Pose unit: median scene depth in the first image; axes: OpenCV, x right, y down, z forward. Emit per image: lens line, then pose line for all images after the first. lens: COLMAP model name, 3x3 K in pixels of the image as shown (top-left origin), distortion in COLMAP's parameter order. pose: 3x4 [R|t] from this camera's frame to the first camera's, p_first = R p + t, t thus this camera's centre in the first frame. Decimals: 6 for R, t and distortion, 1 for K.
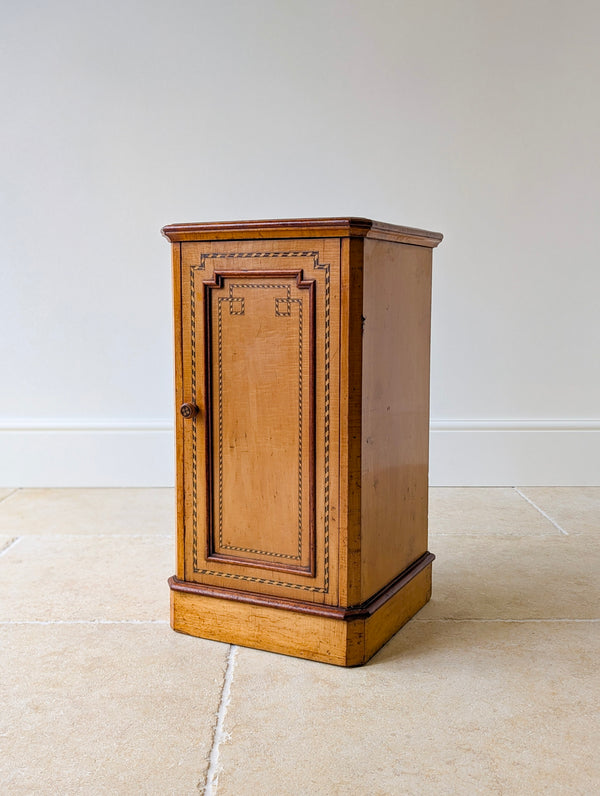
lens RADIAL K [[871.0, 0, 304.2], [0, 871.0, 396.5], [0, 0, 1]] dist [0.037233, 0.005364]
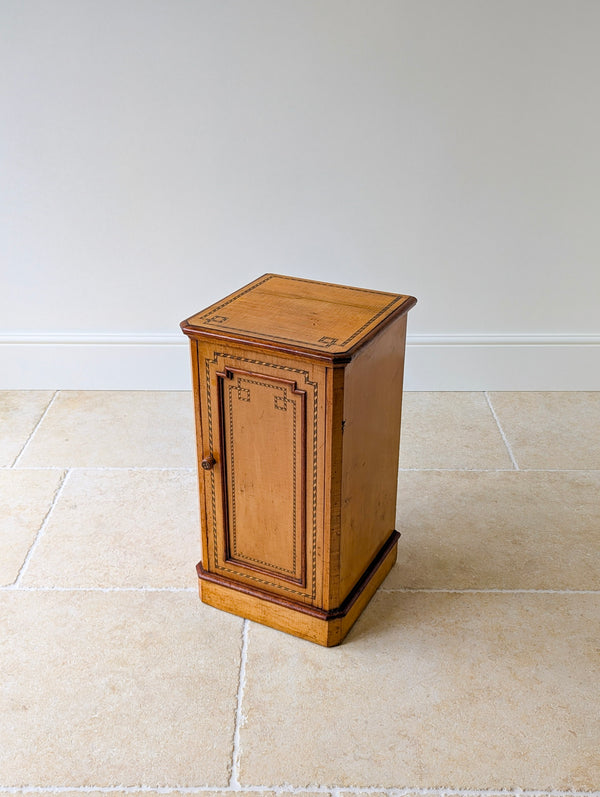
lens RADIAL K [[884.6, 0, 286.2], [0, 884.6, 399.1], [0, 0, 1]] dist [0.035364, -0.003343]
pose [[0.999690, 0.004431, -0.024518, 0.014587], [0.004109, 0.941252, 0.337679, -0.526140], [0.024574, -0.337675, 0.940942, -0.195777]]
